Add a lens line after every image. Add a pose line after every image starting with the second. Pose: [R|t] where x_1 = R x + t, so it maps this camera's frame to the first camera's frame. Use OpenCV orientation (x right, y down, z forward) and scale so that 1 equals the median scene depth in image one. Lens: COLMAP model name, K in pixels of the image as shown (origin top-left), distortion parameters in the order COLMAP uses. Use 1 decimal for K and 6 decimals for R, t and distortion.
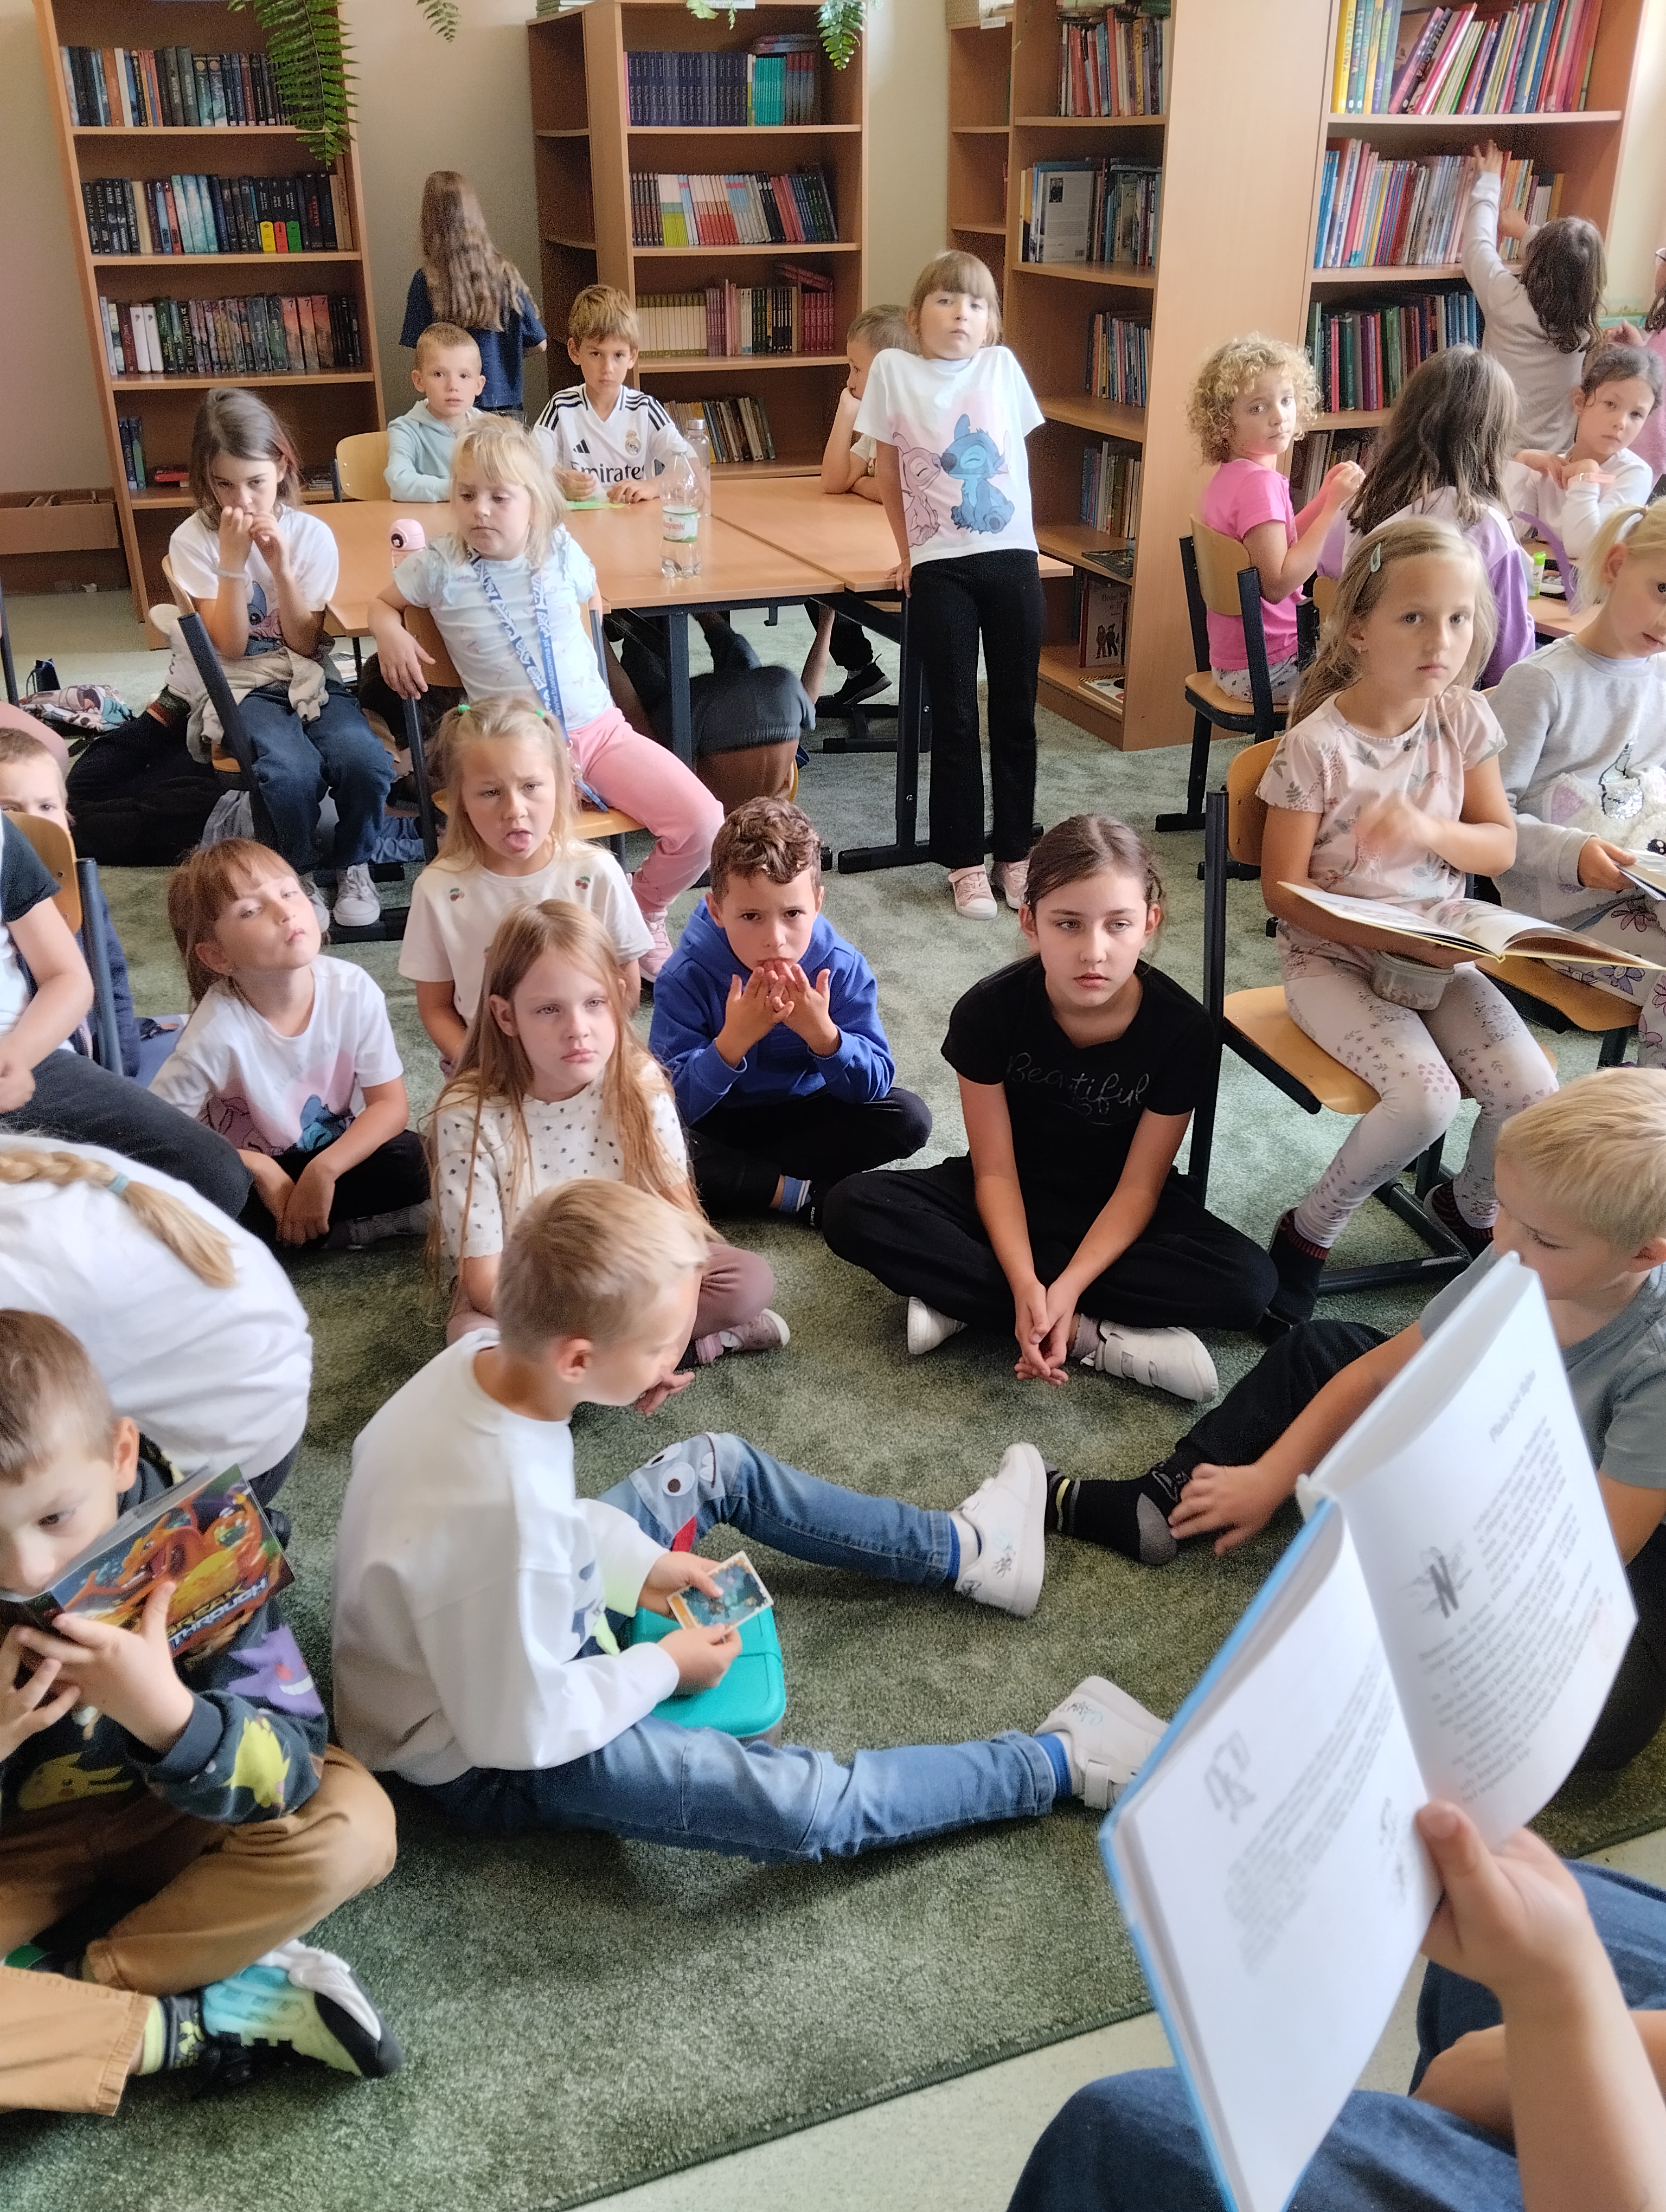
lens RADIAL K [[1804.2, 0, 891.4], [0, 1804.2, 1143.1], [0, 0, 1]] dist [0.074416, -0.178986]
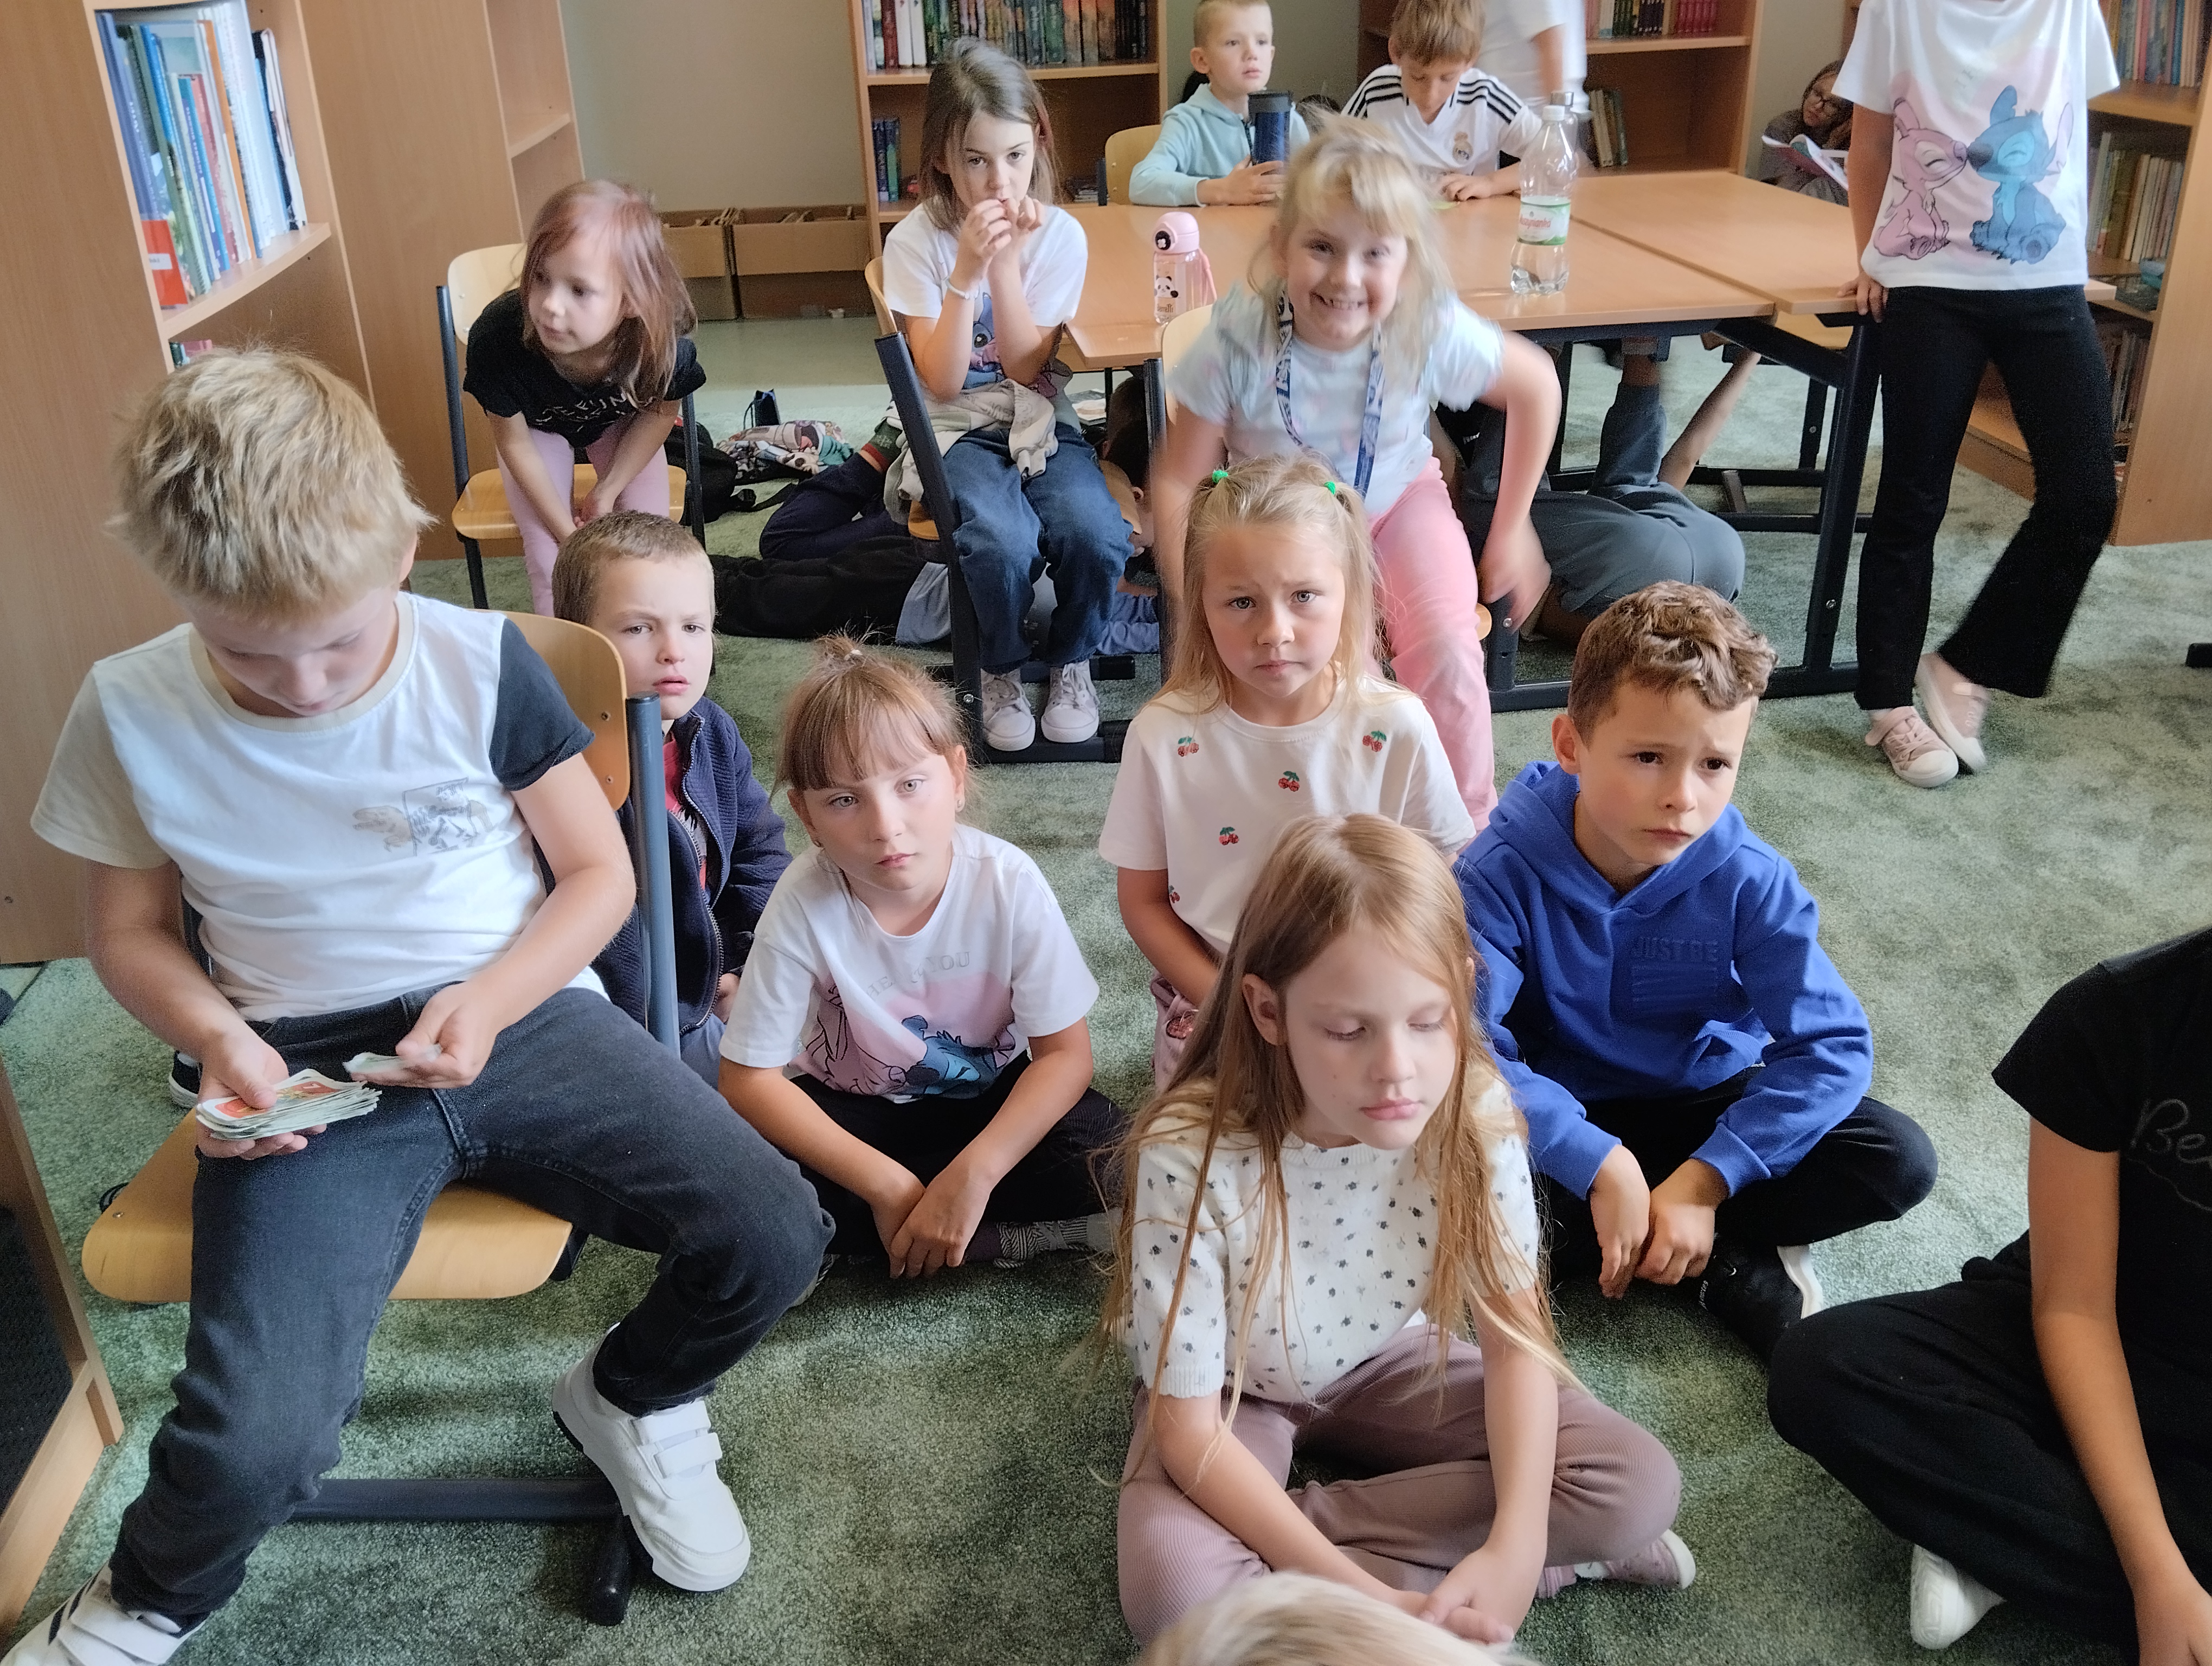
lens RADIAL K [[1804.2, 0, 1106.0], [0, 1804.2, 833.0], [0, 0, 1]] dist [0.074416, -0.178986]
pose [[0.959586, 0.085918, -0.267981, -0.076384], [-0.093960, 0.995426, -0.017305, -0.074653], [0.265268, 0.041785, 0.963269, 0.290304]]
